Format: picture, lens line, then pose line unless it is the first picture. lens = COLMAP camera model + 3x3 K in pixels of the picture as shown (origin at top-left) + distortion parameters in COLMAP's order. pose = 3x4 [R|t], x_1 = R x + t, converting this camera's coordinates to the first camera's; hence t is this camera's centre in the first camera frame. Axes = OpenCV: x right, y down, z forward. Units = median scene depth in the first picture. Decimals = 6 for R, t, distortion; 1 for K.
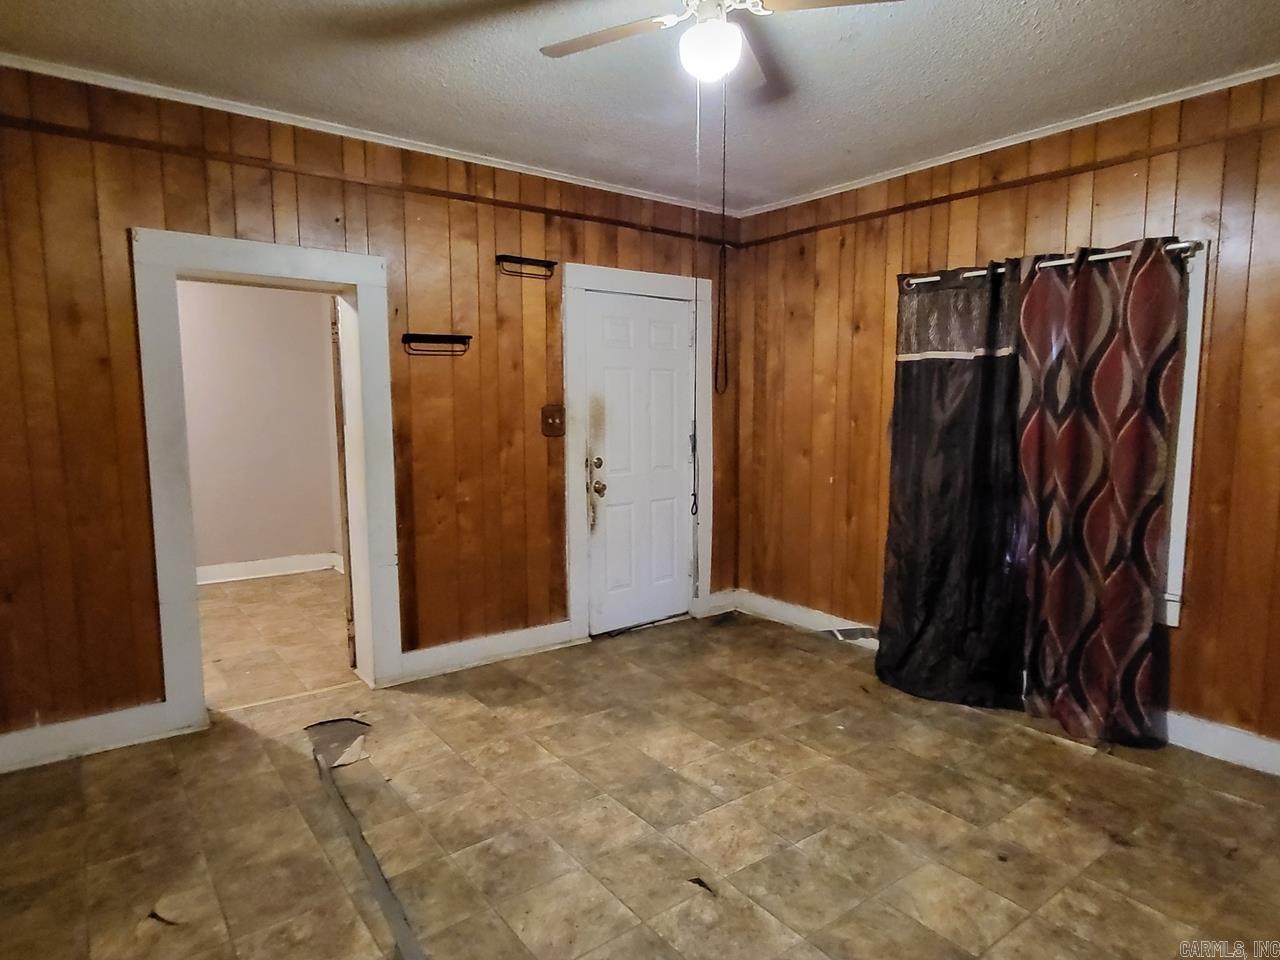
lens RADIAL K [[746.8, 0, 623.7], [0, 746.8, 481.9], [0, 0, 1]] dist [0.001639, -0.000412]
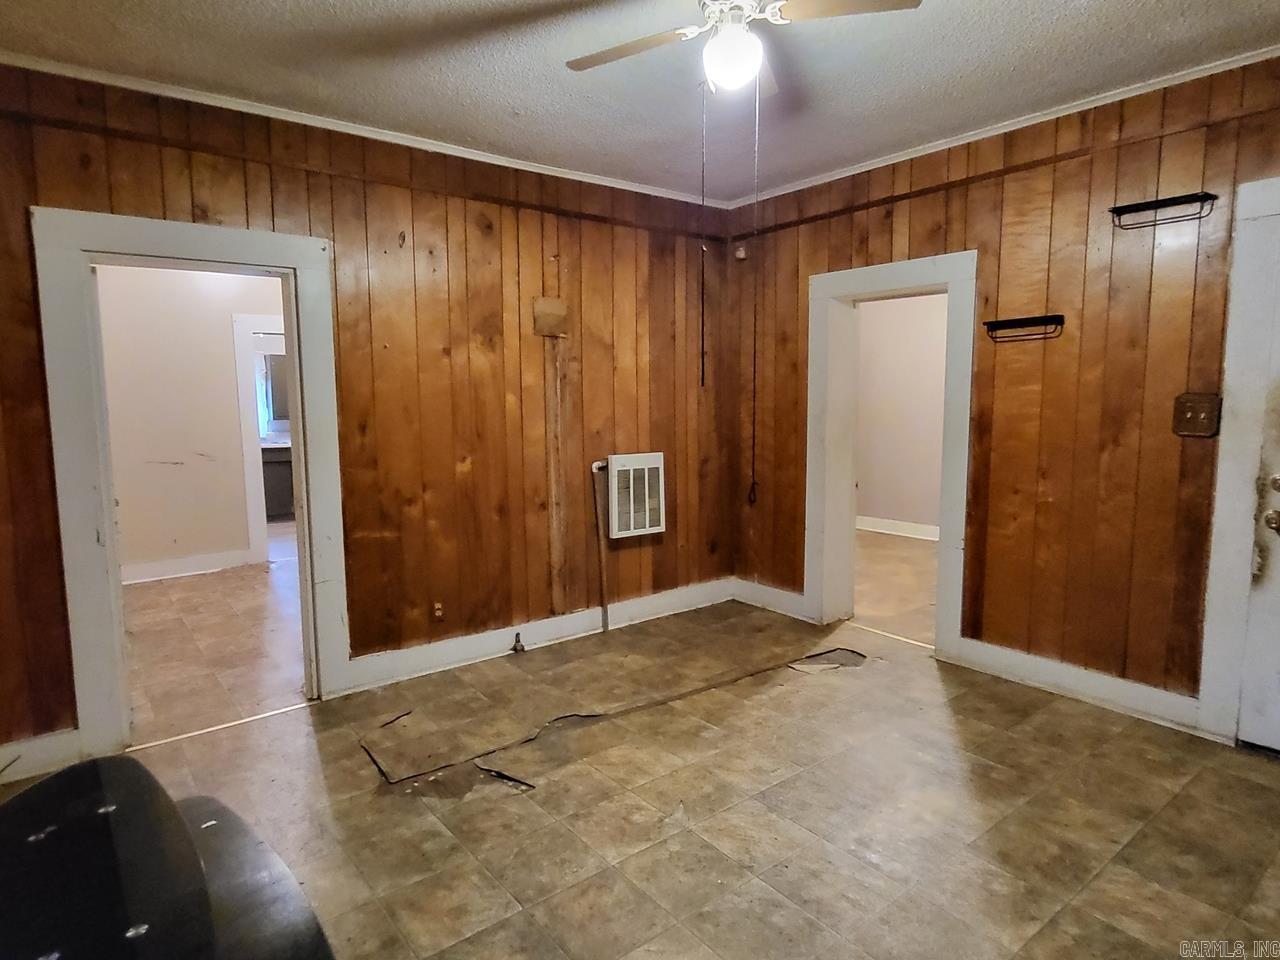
lens RADIAL K [[746.8, 0, 623.7], [0, 746.8, 481.9], [0, 0, 1]] dist [0.001639, -0.000412]
pose [[0.016393, 0.116866, -0.993012, 0.708497], [-0.095757, 0.988764, 0.114785, -0.054978], [0.995270, 0.093206, 0.027399, 0.504142]]
